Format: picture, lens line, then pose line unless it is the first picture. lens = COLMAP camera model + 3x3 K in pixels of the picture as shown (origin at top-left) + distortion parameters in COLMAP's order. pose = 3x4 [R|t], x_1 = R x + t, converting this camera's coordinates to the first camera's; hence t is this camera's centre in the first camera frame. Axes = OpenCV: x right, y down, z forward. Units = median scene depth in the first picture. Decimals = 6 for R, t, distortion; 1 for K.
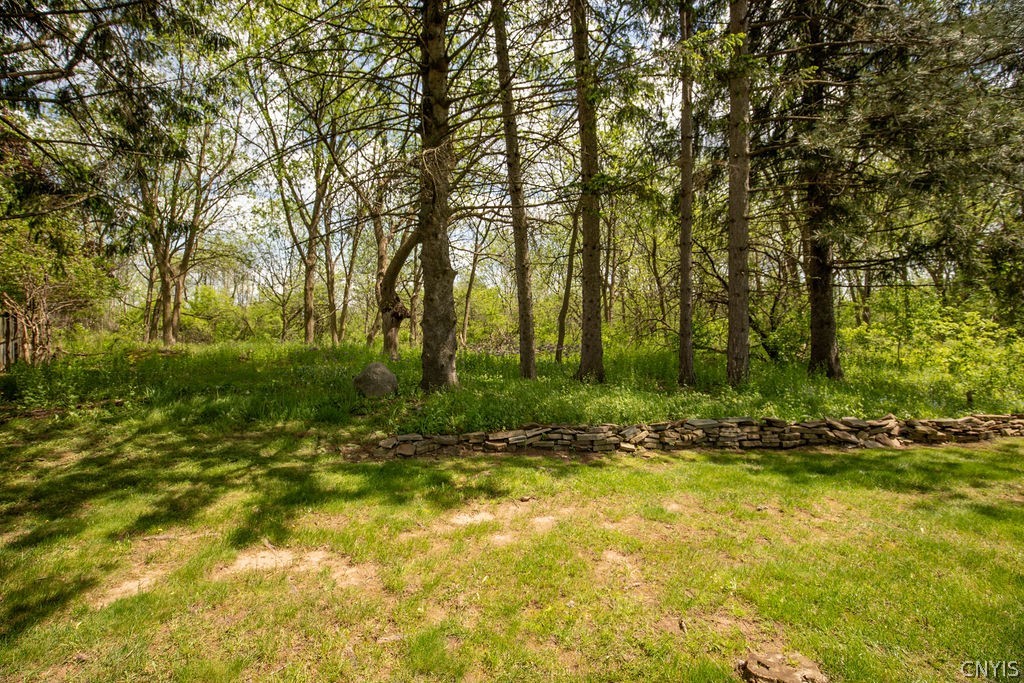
lens RADIAL K [[456.4, 0, 512.0], [0, 456.4, 341.5], [0, 0, 1]] dist [-0.020950, -0.000074]
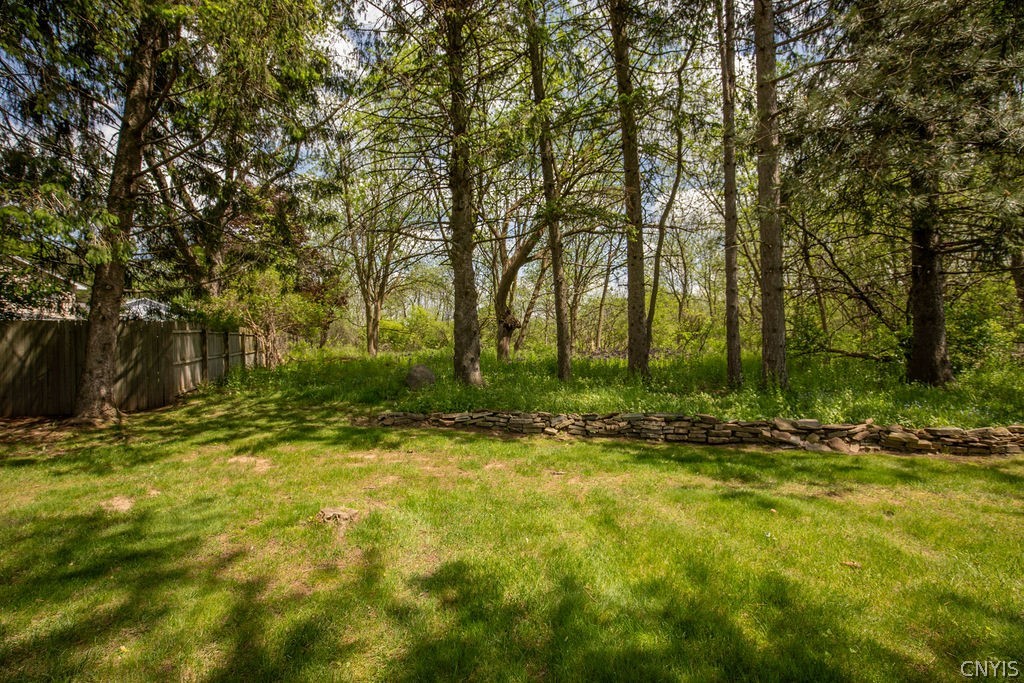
lens RADIAL K [[456.4, 0, 512.0], [0, 456.4, 341.5], [0, 0, 1]] dist [-0.020950, -0.000074]
pose [[0.915794, -0.020771, -0.401111, 0.604160], [0.013525, 0.999690, -0.020890, 0.014786], [0.401420, 0.013706, 0.915791, -0.149752]]
